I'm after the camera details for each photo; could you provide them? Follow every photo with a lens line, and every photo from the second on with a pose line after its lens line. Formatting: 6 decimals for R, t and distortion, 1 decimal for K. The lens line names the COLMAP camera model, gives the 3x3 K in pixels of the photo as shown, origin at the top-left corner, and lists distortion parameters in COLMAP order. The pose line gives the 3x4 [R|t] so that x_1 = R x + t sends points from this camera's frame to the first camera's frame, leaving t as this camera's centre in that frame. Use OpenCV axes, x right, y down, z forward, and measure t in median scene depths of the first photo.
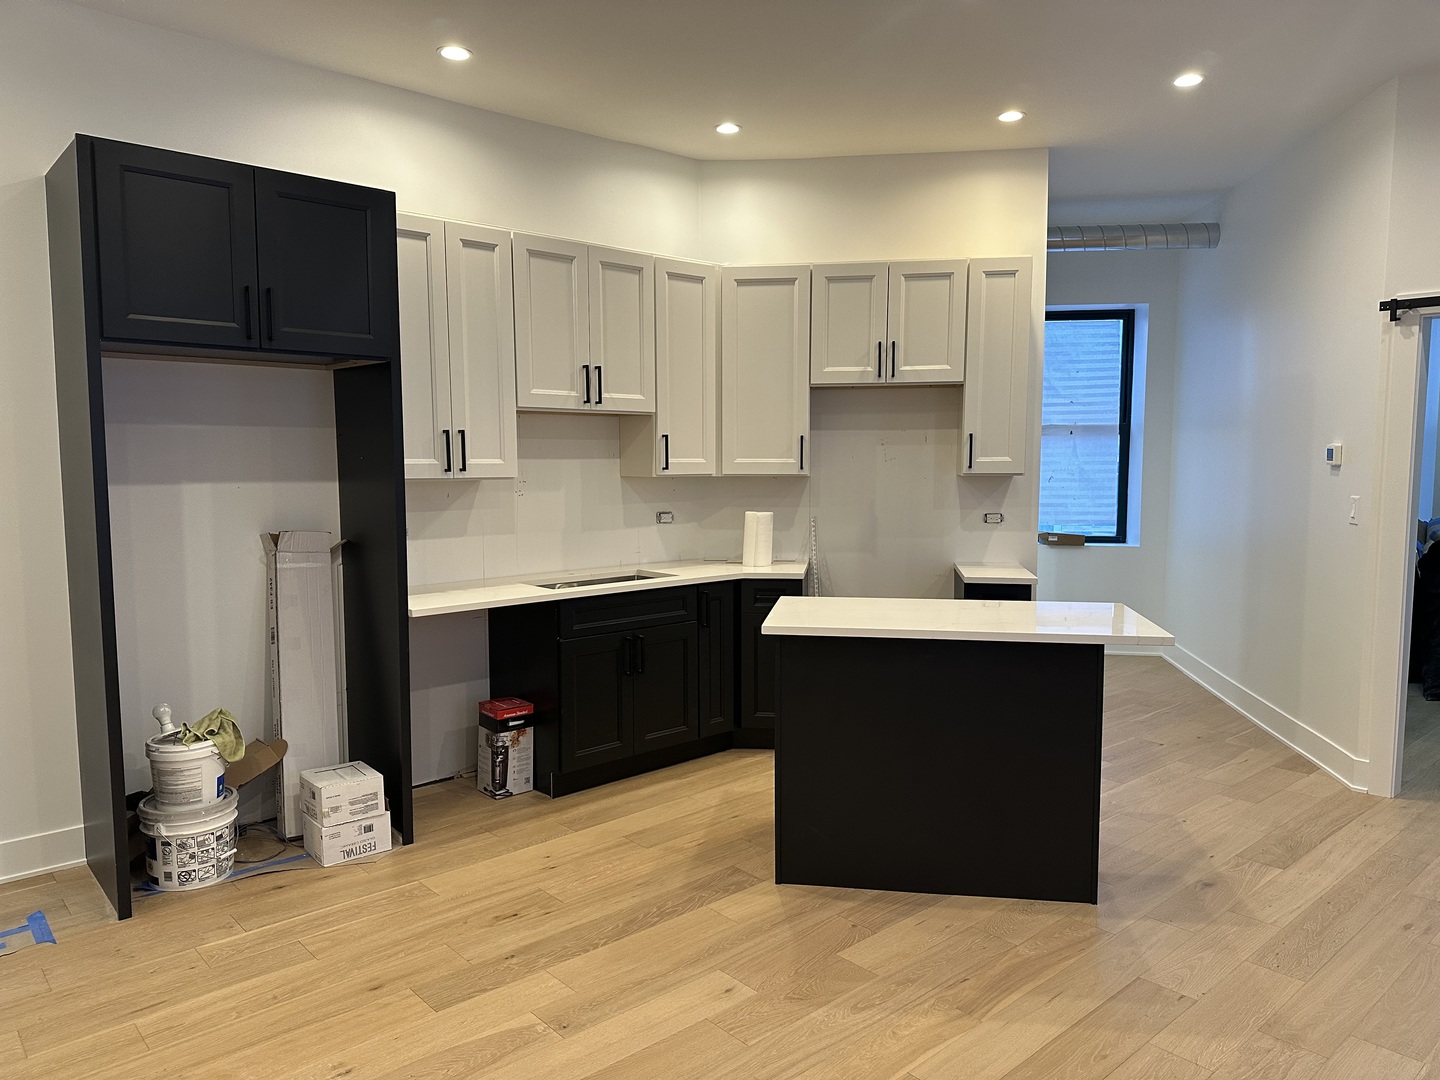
lens RADIAL K [[997.8, 0, 724.4], [0, 997.8, 544.6], [0, 0, 1]] dist [0.059256, -0.066681]
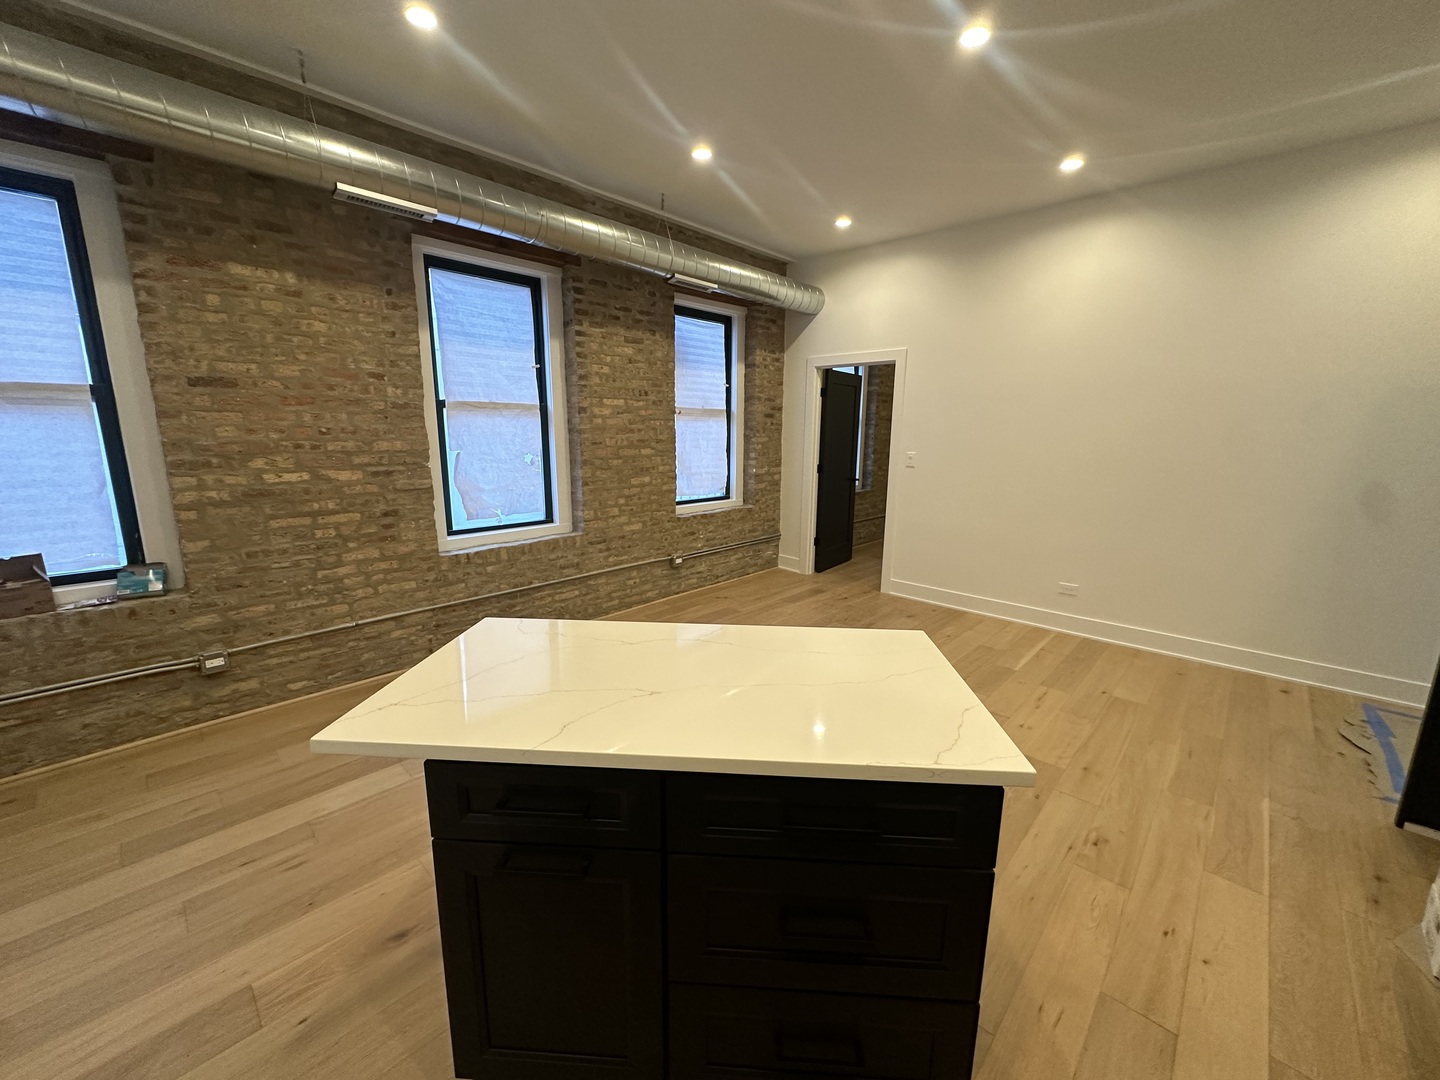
lens RADIAL K [[573.3, 0, 720.6], [0, 573.3, 538.5], [0, 0, 1]] dist [-0.005786, 0.000722]
pose [[-0.996967, 0.007931, -0.077422, 0.212325], [-0.014296, 0.959207, 0.282344, -0.113332], [0.076503, 0.282595, -0.956184, 1.220968]]
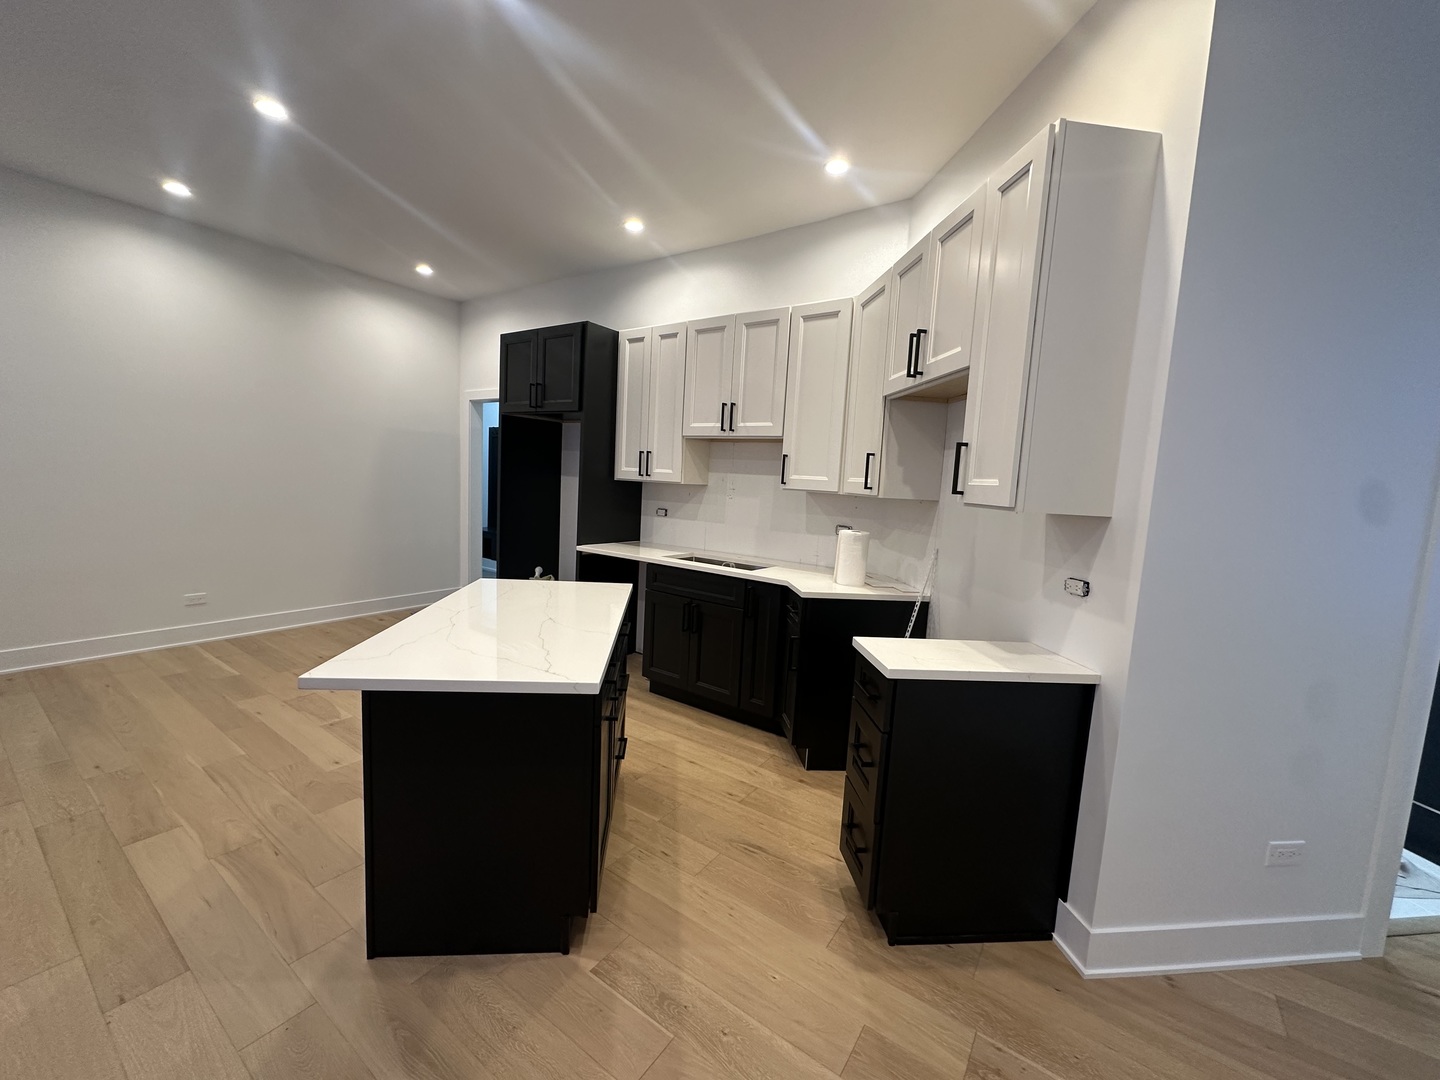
lens RADIAL K [[573.3, 0, 721.5], [0, 573.3, 537.9], [0, 0, 1]] dist [-0.005786, 0.000722]
pose [[0.230342, 0.114446, -0.966357, 0.733503], [-0.141325, 0.986466, 0.083141, -0.072083], [0.962793, 0.117419, 0.243398, 0.950994]]
